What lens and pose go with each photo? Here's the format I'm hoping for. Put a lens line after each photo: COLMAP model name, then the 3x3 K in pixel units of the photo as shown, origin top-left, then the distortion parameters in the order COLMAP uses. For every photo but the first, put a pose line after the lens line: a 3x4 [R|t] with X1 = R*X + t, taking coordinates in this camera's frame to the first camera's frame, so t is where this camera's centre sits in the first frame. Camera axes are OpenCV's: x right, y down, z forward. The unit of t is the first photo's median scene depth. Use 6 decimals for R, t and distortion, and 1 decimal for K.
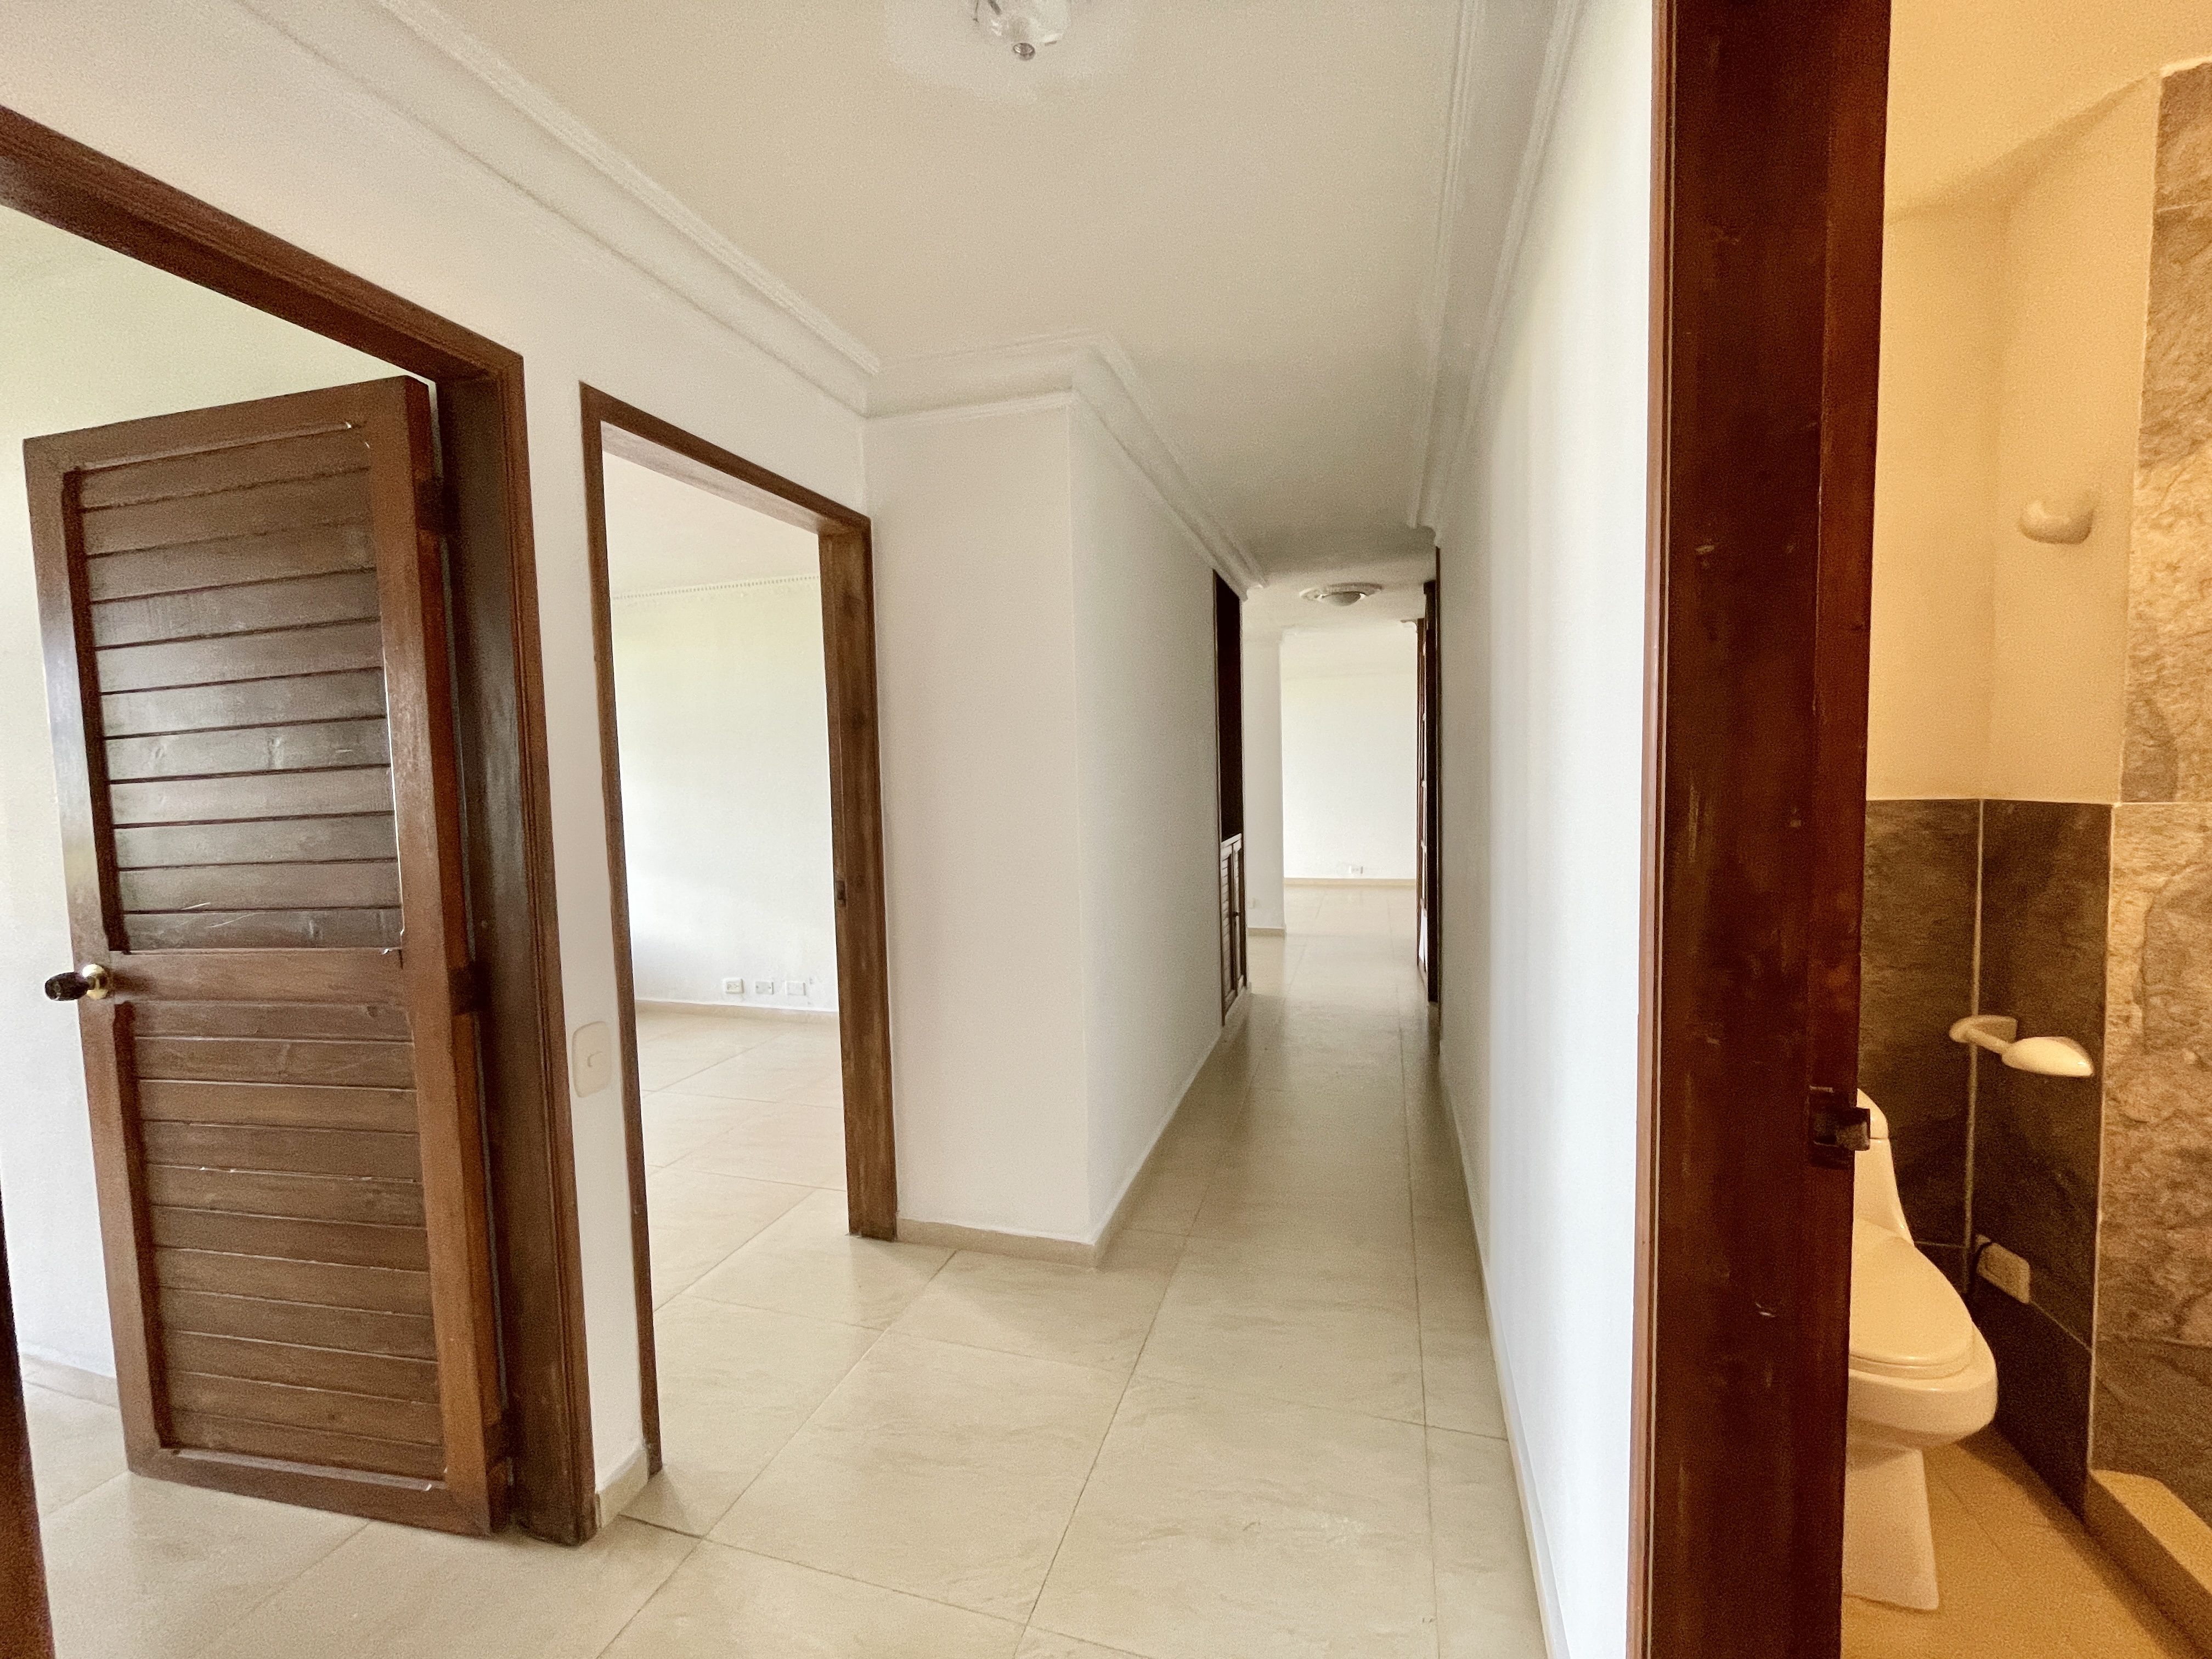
lens RADIAL K [[906.1, 0, 1114.7], [0, 906.1, 830.7], [0, 0, 1]] dist [-0.000995, 0.000147]
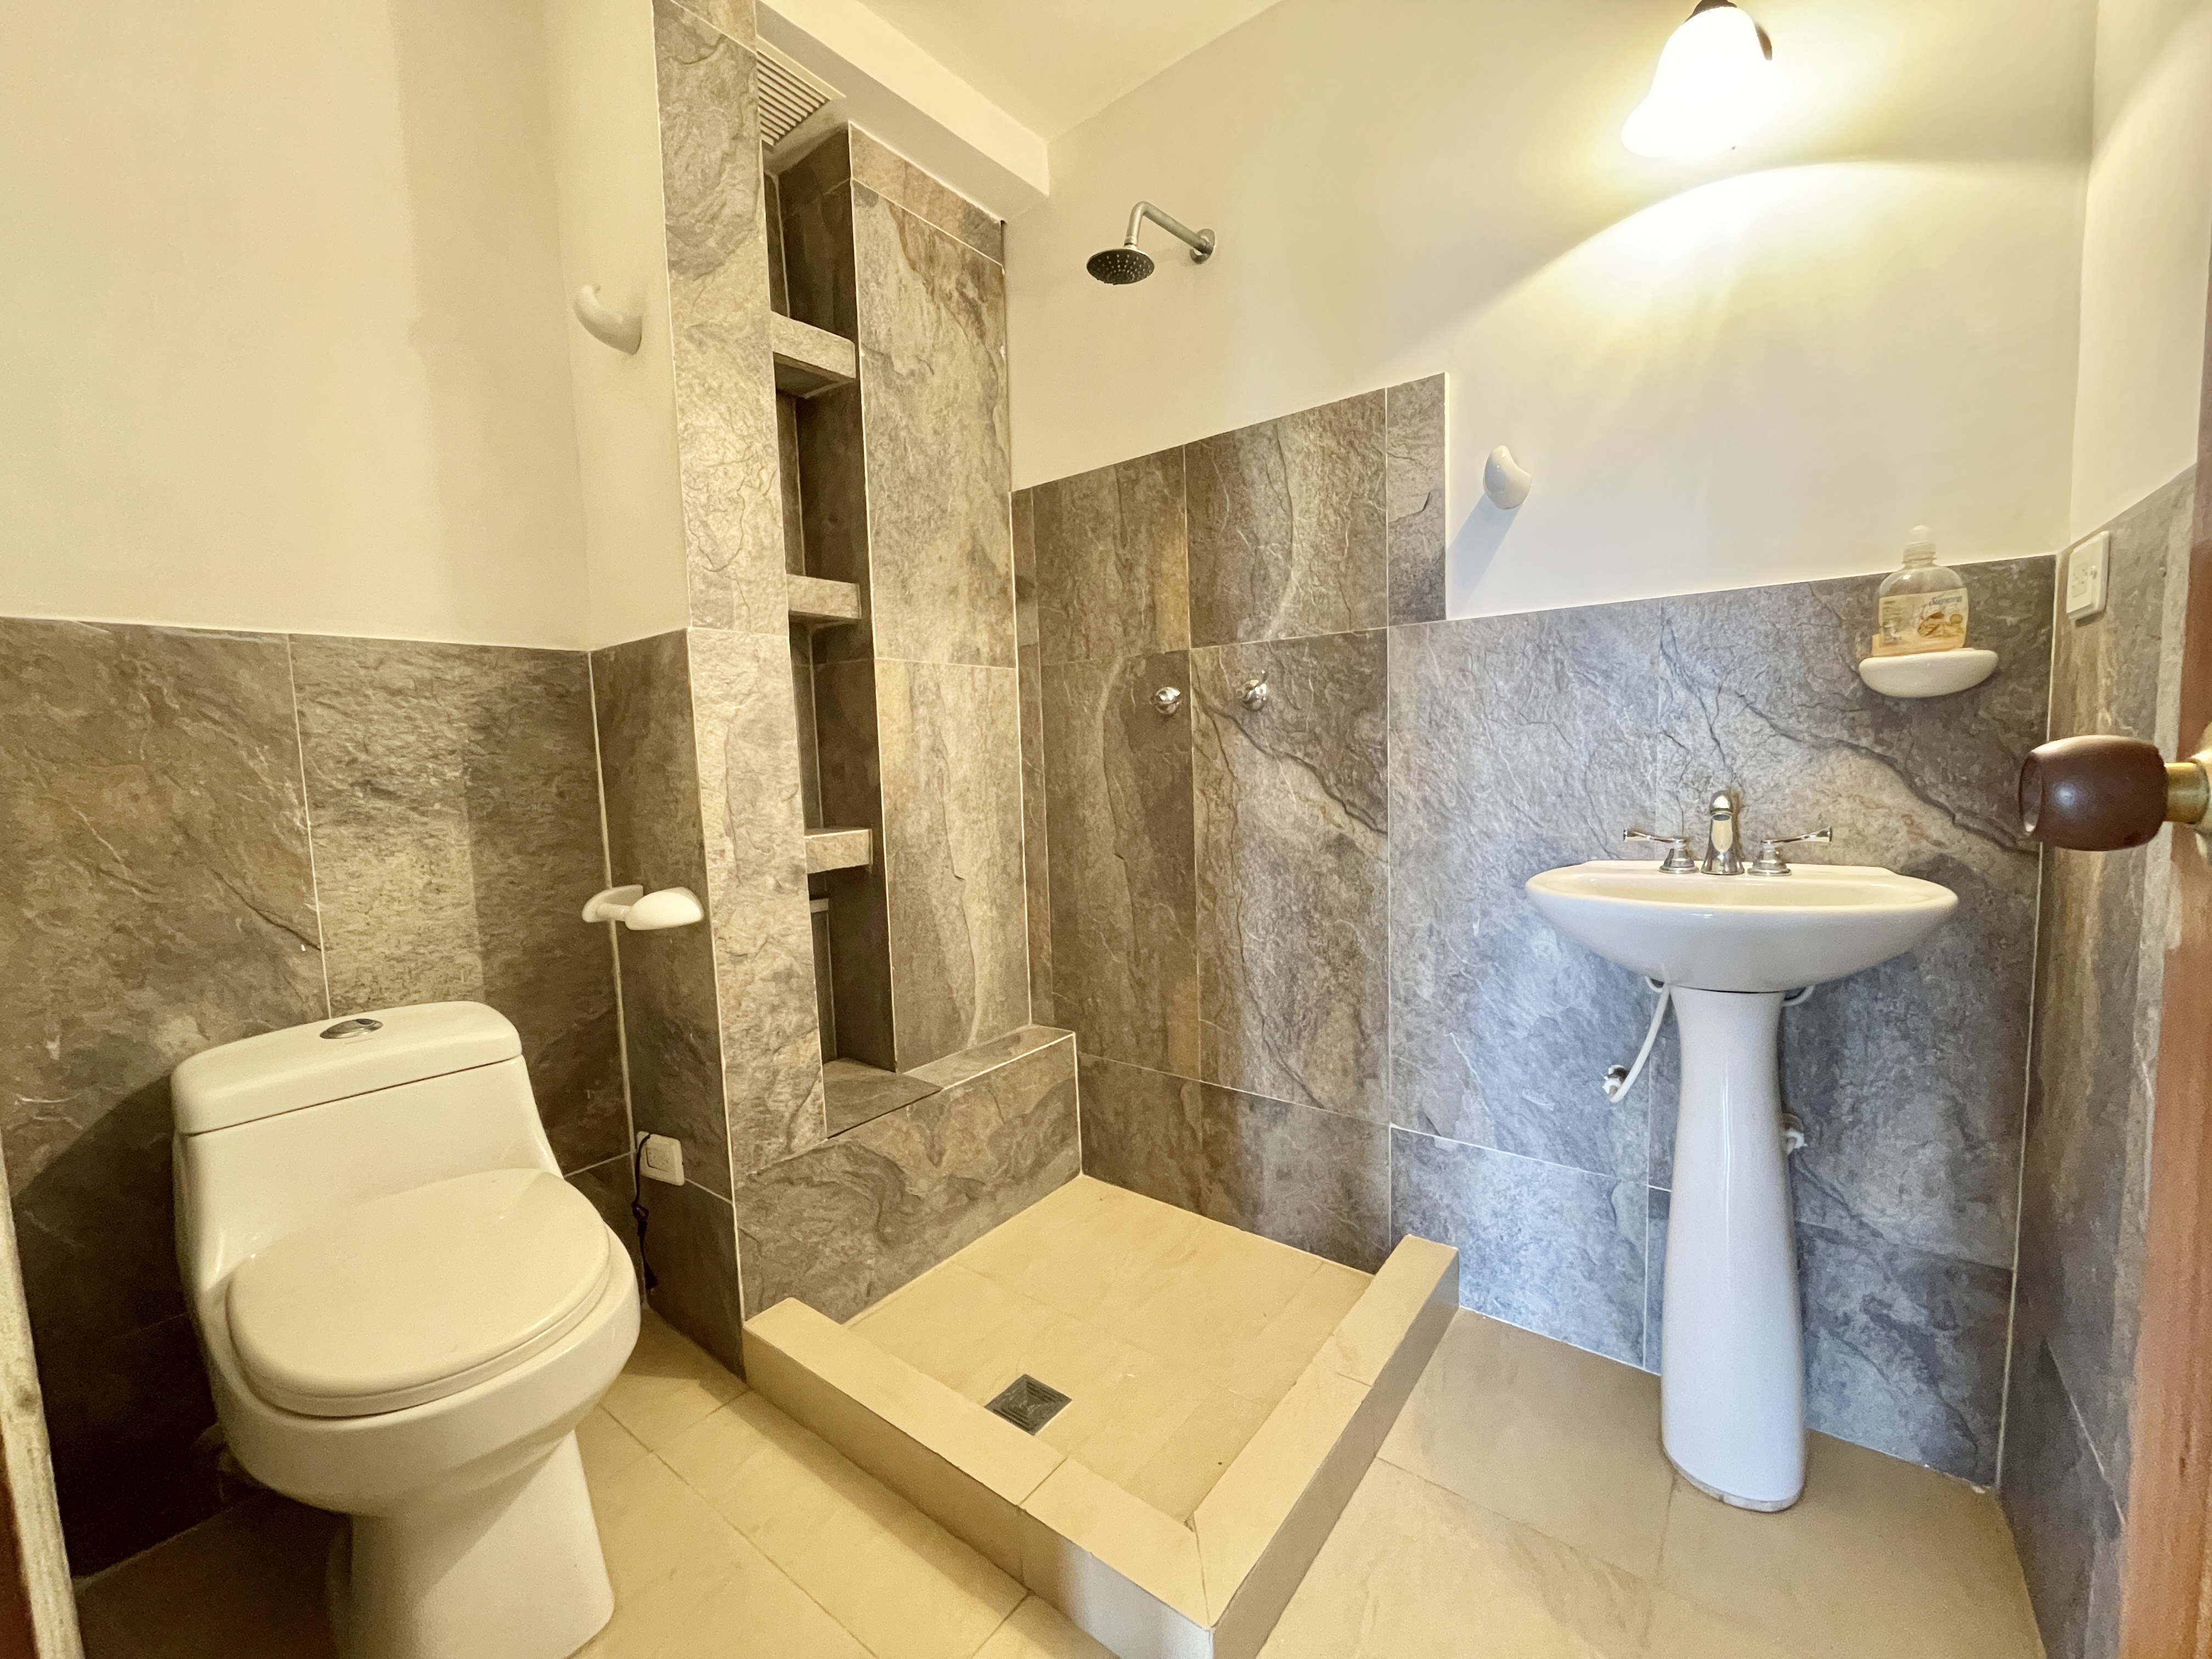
lens RADIAL K [[906.1, 0, 1102.9], [0, 906.1, 829.0], [0, 0, 1]] dist [-0.000995, 0.000147]
pose [[0.356209, -0.069717, 0.931802, 0.356313], [0.085540, 0.995458, 0.041780, 0.175402], [-0.930483, 0.064824, 0.360555, 0.264556]]
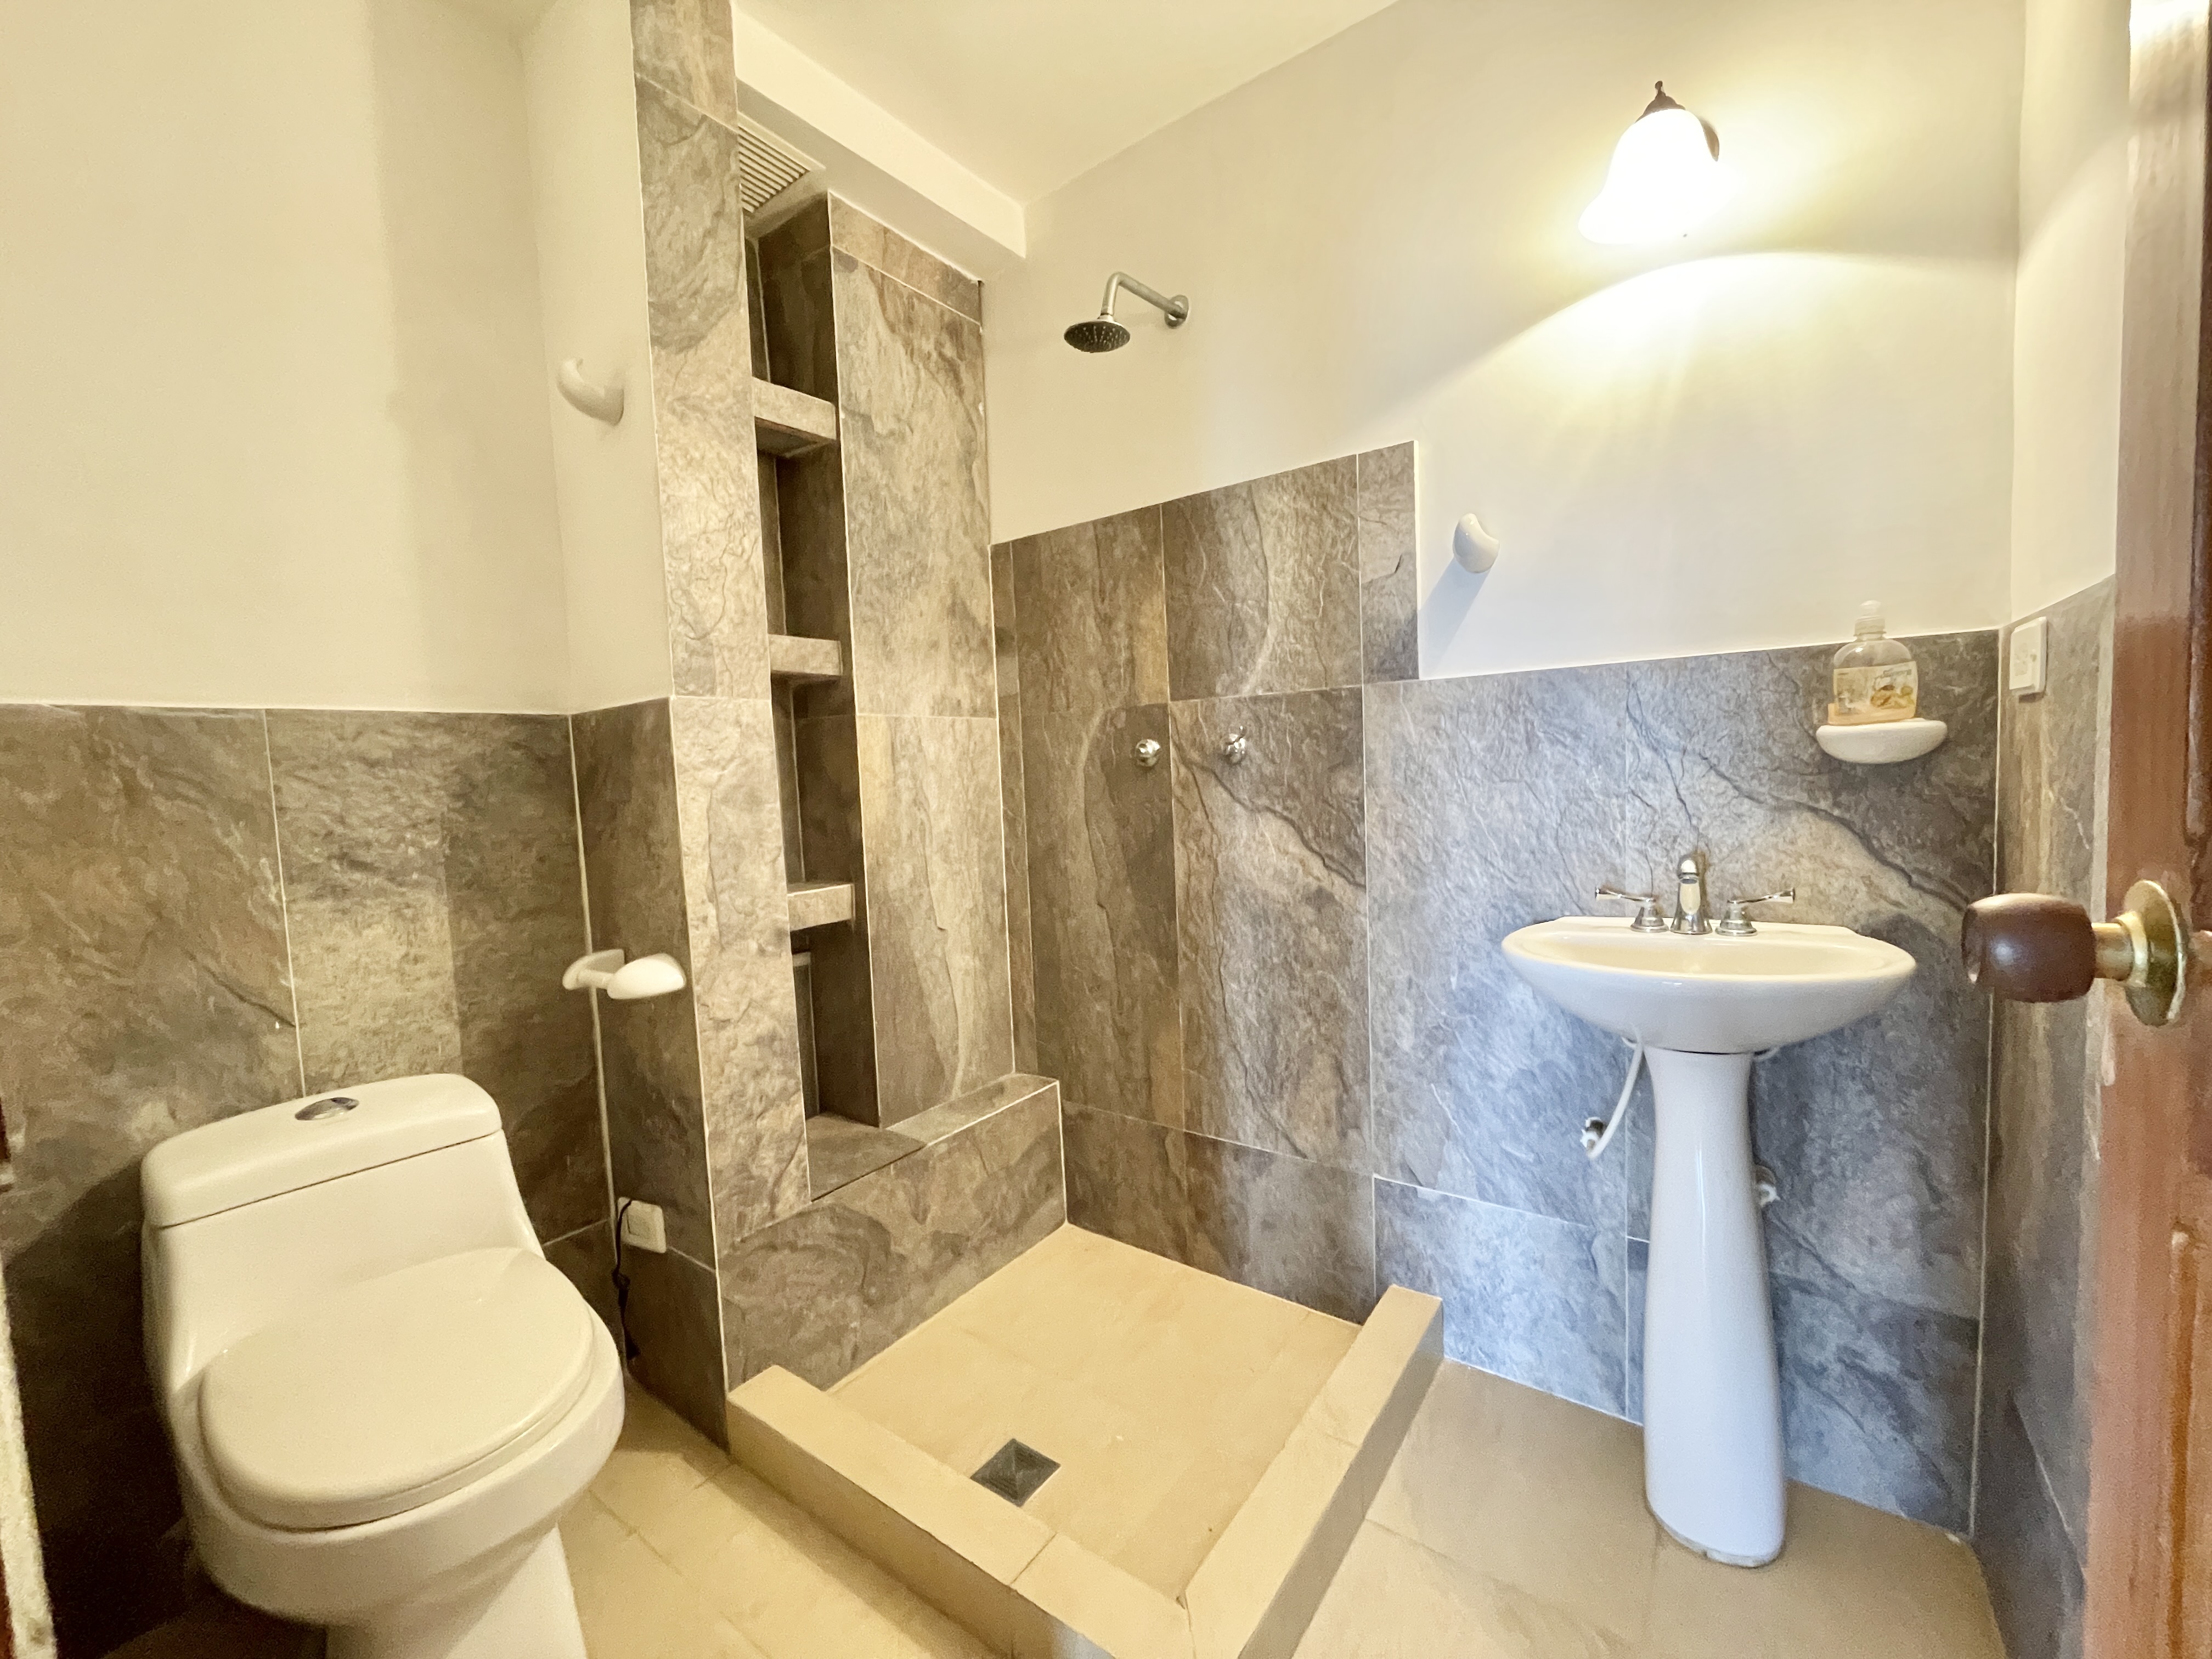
lens RADIAL K [[906.1, 0, 1102.6], [0, 906.1, 831.0], [0, 0, 1]] dist [-0.000995, 0.000147]
pose [[0.334419, -0.053525, 0.940903, 0.348681], [0.095214, 0.995196, 0.022772, 0.130864], [-0.937602, 0.081972, 0.337909, 0.261246]]
